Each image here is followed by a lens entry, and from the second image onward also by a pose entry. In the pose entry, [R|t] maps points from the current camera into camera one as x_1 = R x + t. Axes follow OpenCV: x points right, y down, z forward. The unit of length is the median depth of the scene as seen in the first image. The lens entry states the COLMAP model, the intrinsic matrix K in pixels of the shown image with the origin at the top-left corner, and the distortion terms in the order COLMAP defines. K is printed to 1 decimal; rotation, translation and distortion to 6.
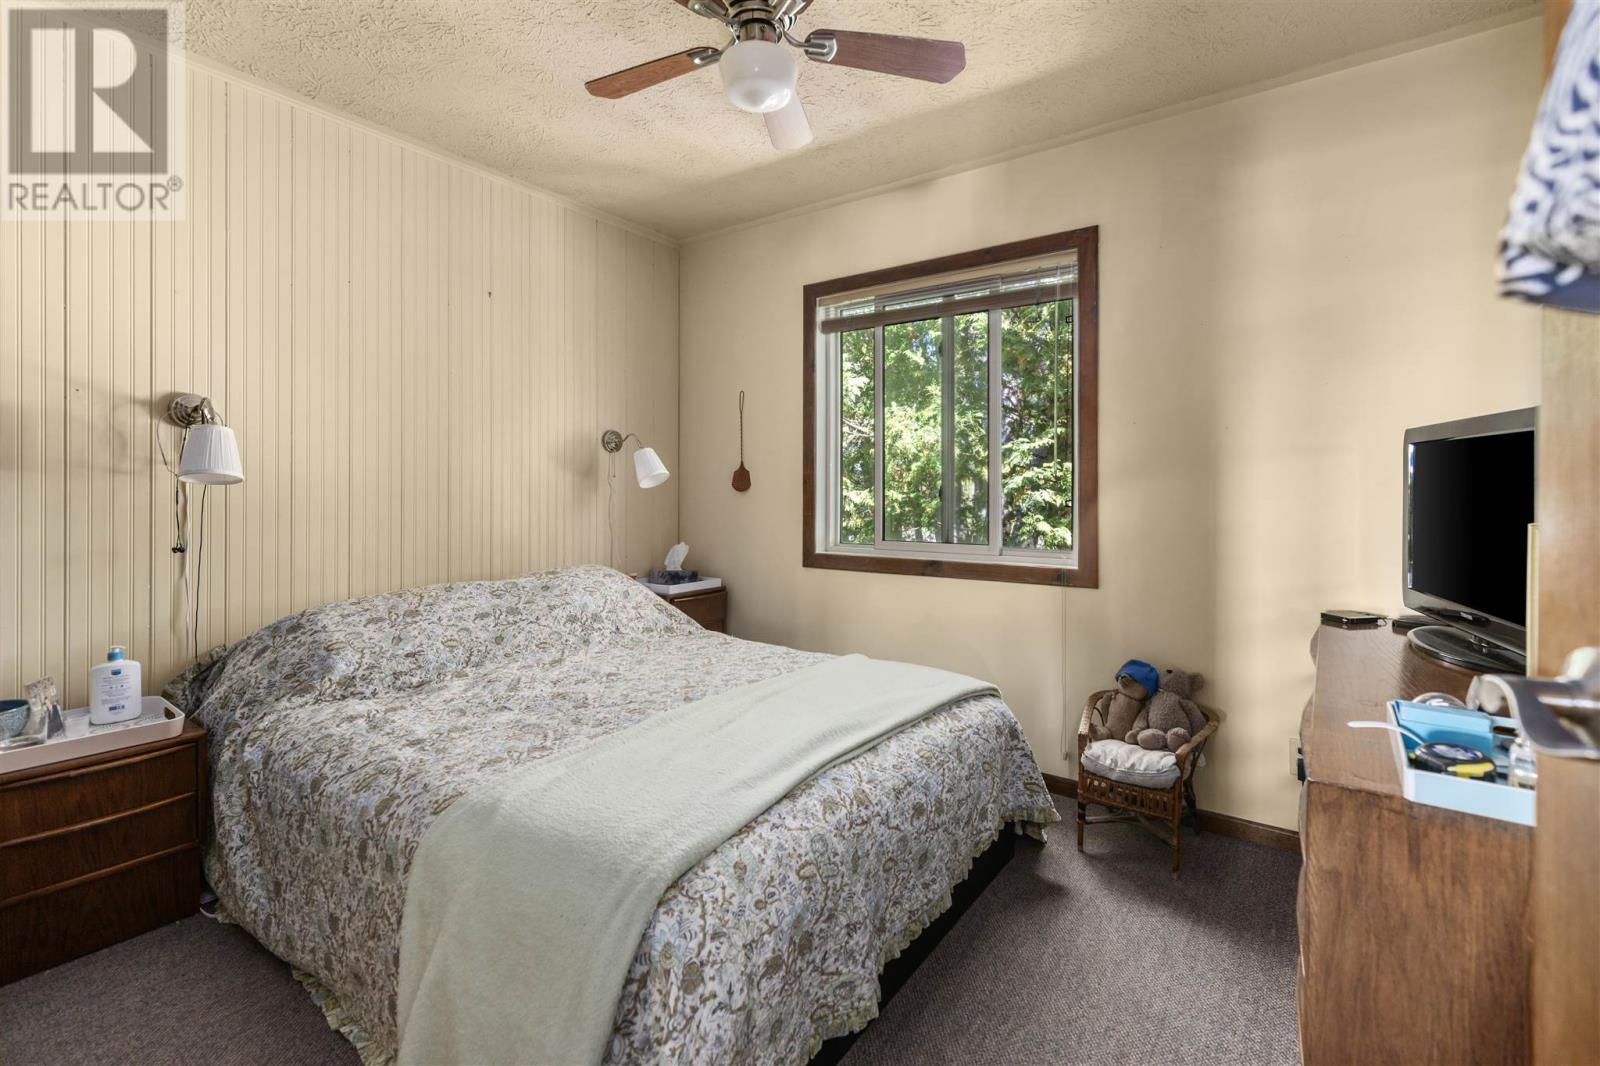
lens RADIAL K [[713.9, 0, 803.4], [0, 713.9, 537.4], [0, 0, 1]] dist [0.004150, -0.000143]
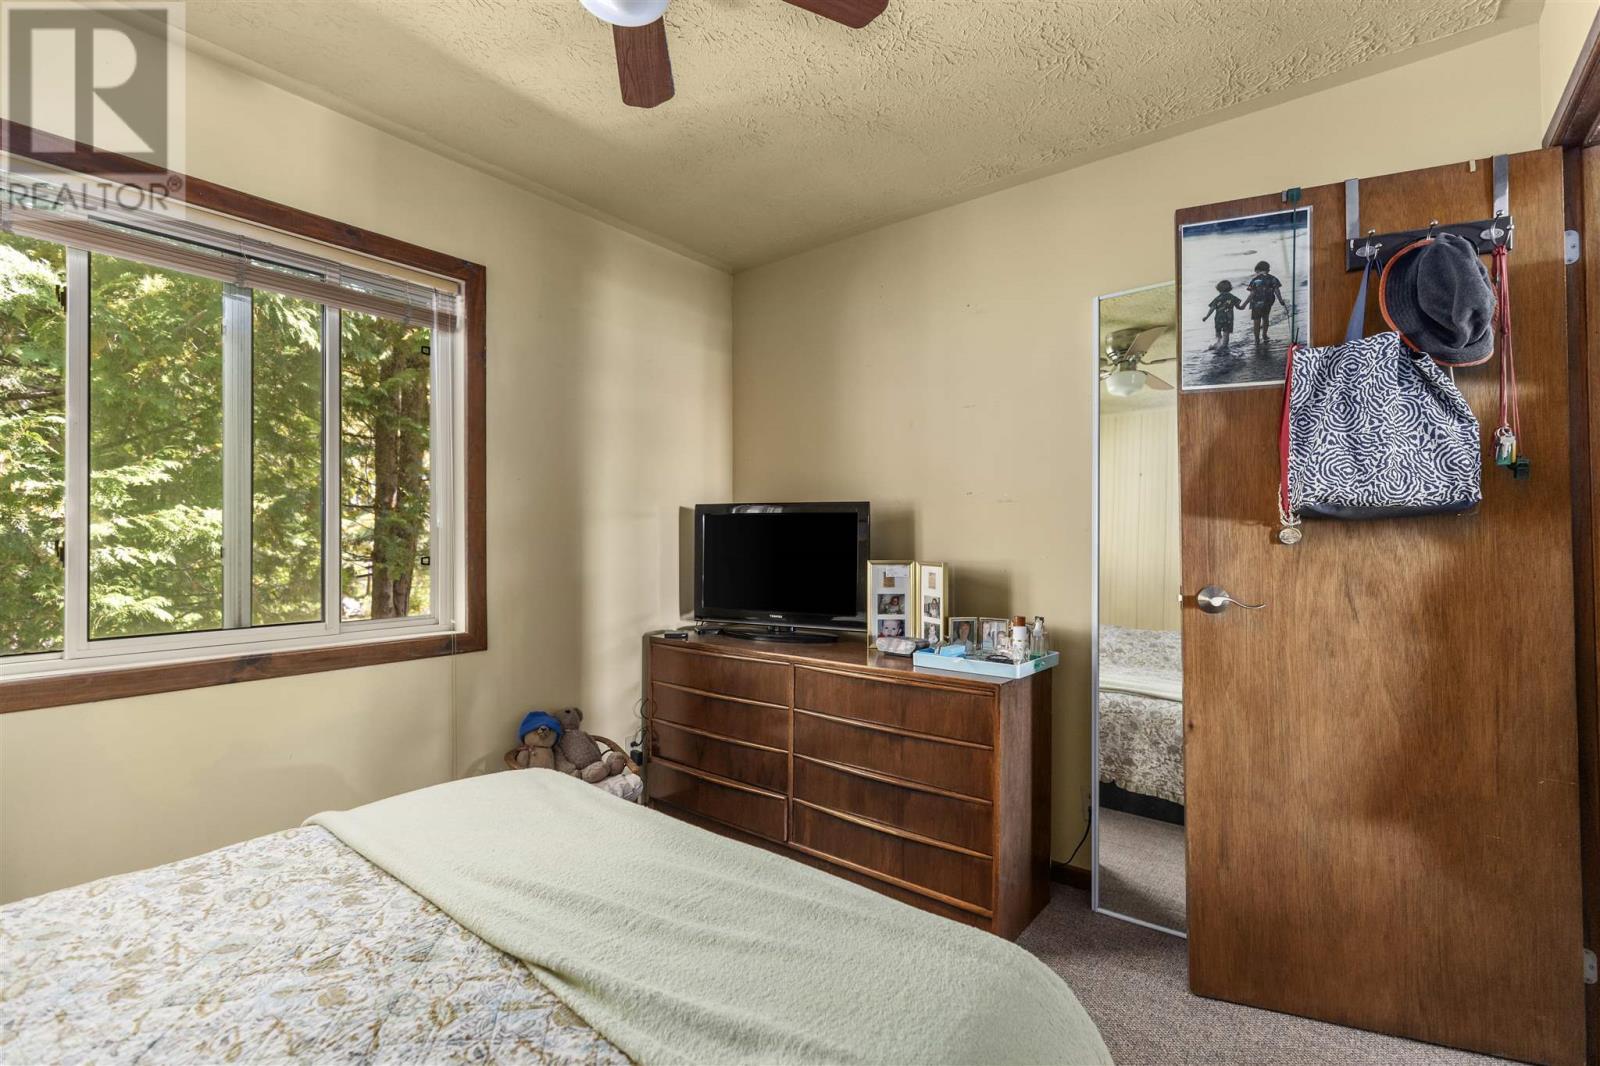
lens RADIAL K [[713.9, 0, 803.4], [0, 713.9, 537.4], [0, 0, 1]] dist [0.004150, -0.000143]
pose [[0.038920, 0.002667, 0.999239, -0.520893], [0.065784, 0.997820, -0.005226, -0.044072], [-0.997075, 0.065937, 0.038660, 0.565977]]
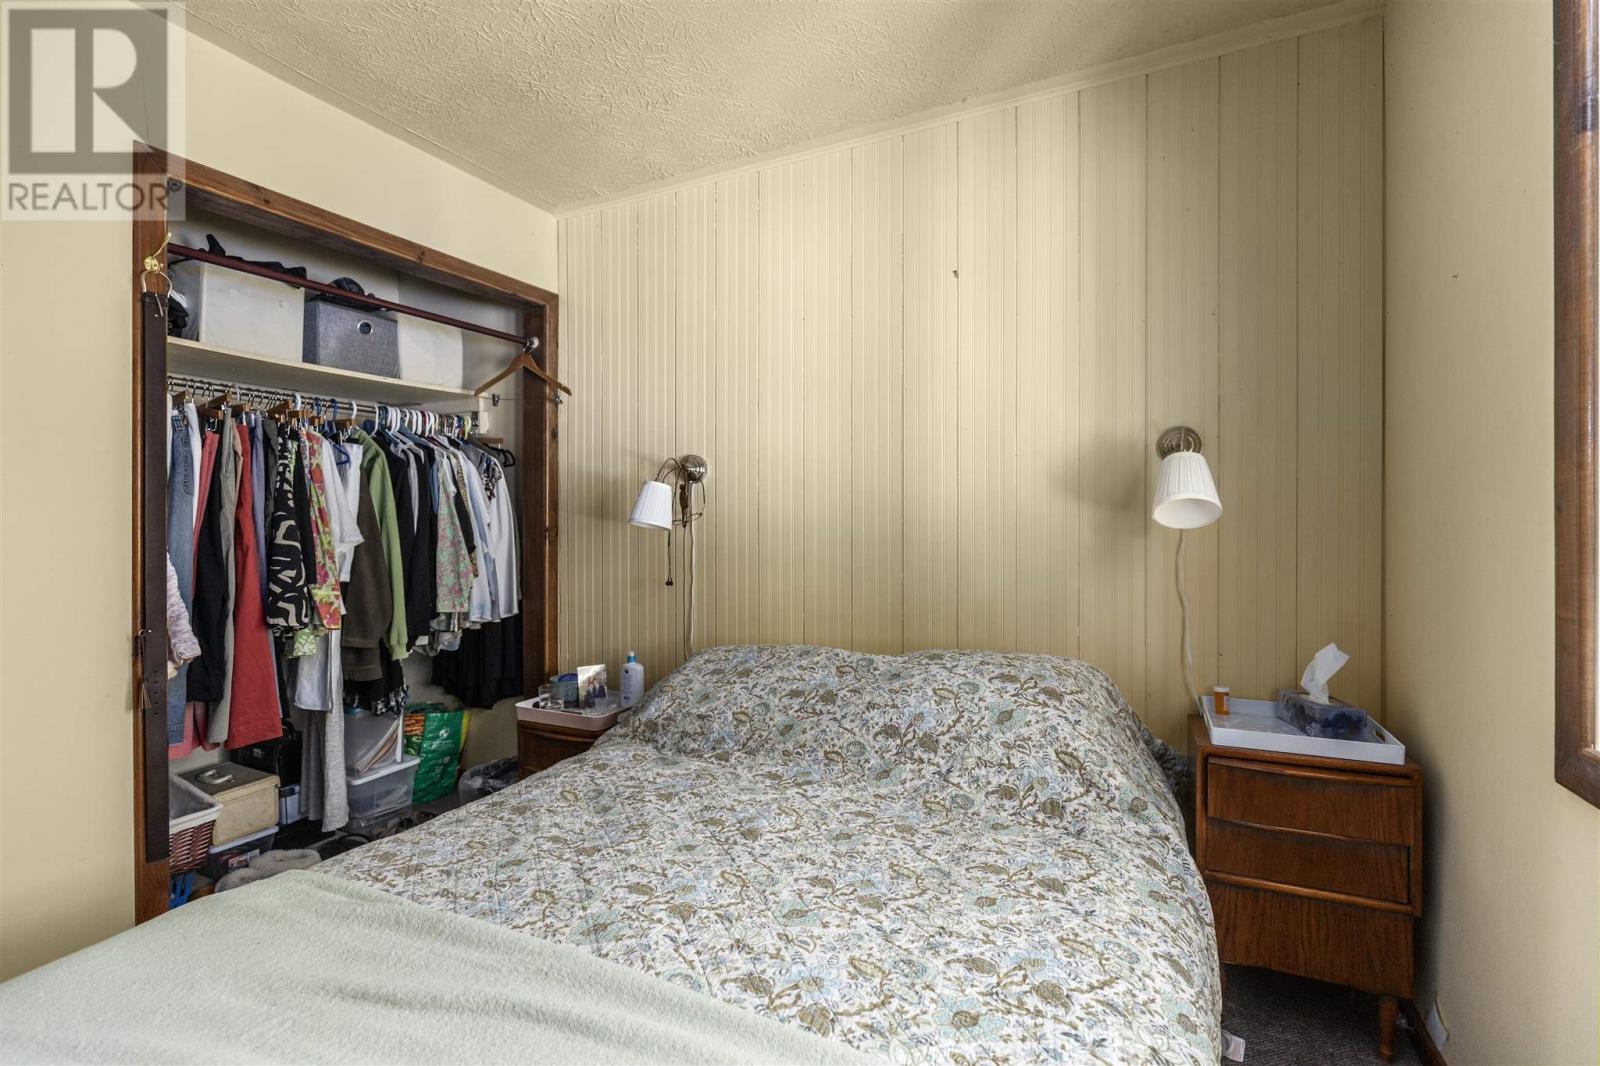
lens RADIAL K [[713.9, 0, 803.4], [0, 713.9, 537.4], [0, 0, 1]] dist [0.004150, -0.000143]
pose [[0.192751, 0.005793, -0.981231, 0.318719], [-0.060676, 0.998139, -0.006027, -0.057023], [0.979370, 0.060699, 0.192743, 0.838838]]
